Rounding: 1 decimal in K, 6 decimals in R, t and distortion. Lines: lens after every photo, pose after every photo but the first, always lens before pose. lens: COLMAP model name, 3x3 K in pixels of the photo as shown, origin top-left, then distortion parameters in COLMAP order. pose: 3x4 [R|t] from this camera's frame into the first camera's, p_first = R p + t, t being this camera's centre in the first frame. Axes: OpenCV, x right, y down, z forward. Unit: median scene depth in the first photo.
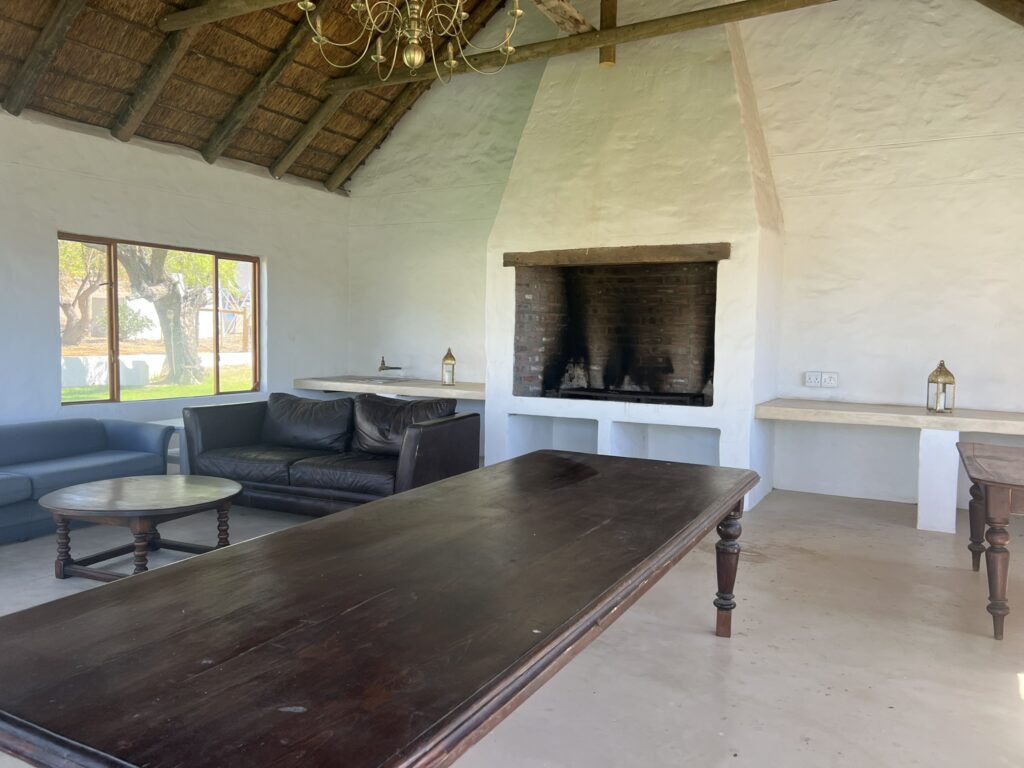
lens RADIAL K [[762.9, 0, 506.2], [0, 762.9, 383.4], [0, 0, 1]] dist [0.032256, -0.041471]
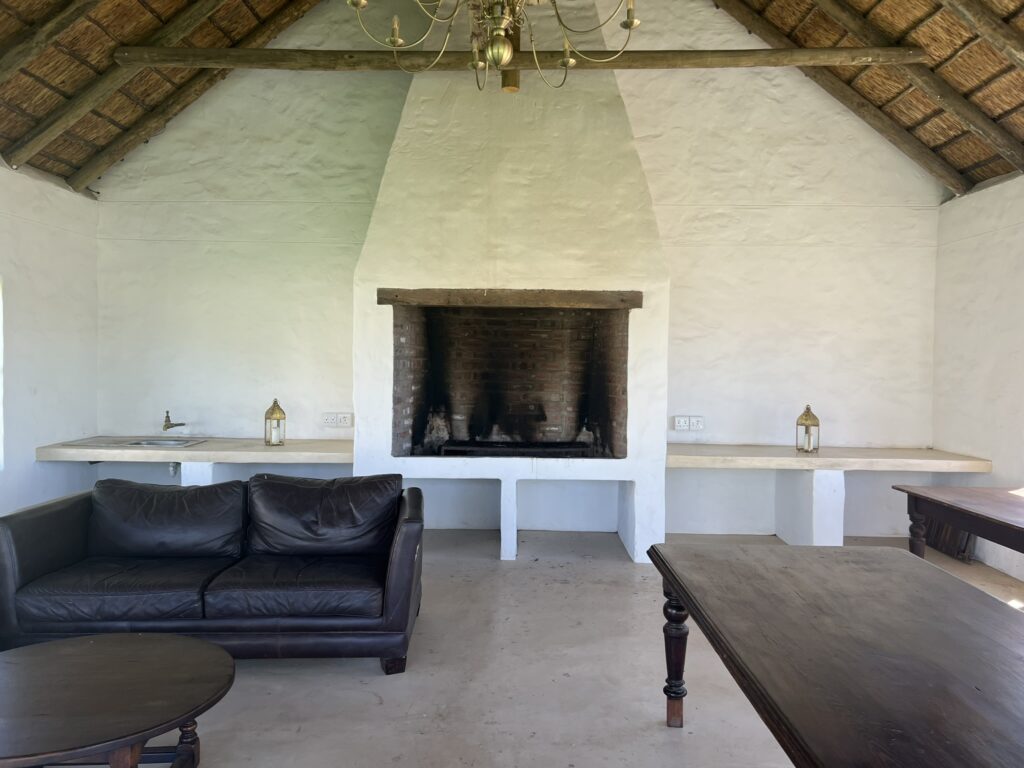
lens RADIAL K [[762.9, 0, 517.5], [0, 762.9, 387.5], [0, 0, 1]] dist [0.032256, -0.041471]
pose [[0.881566, -0.023318, 0.471485, -0.282515], [0.033548, 0.999349, -0.013304, -0.047455], [-0.470867, 0.027545, 0.881774, 0.192788]]
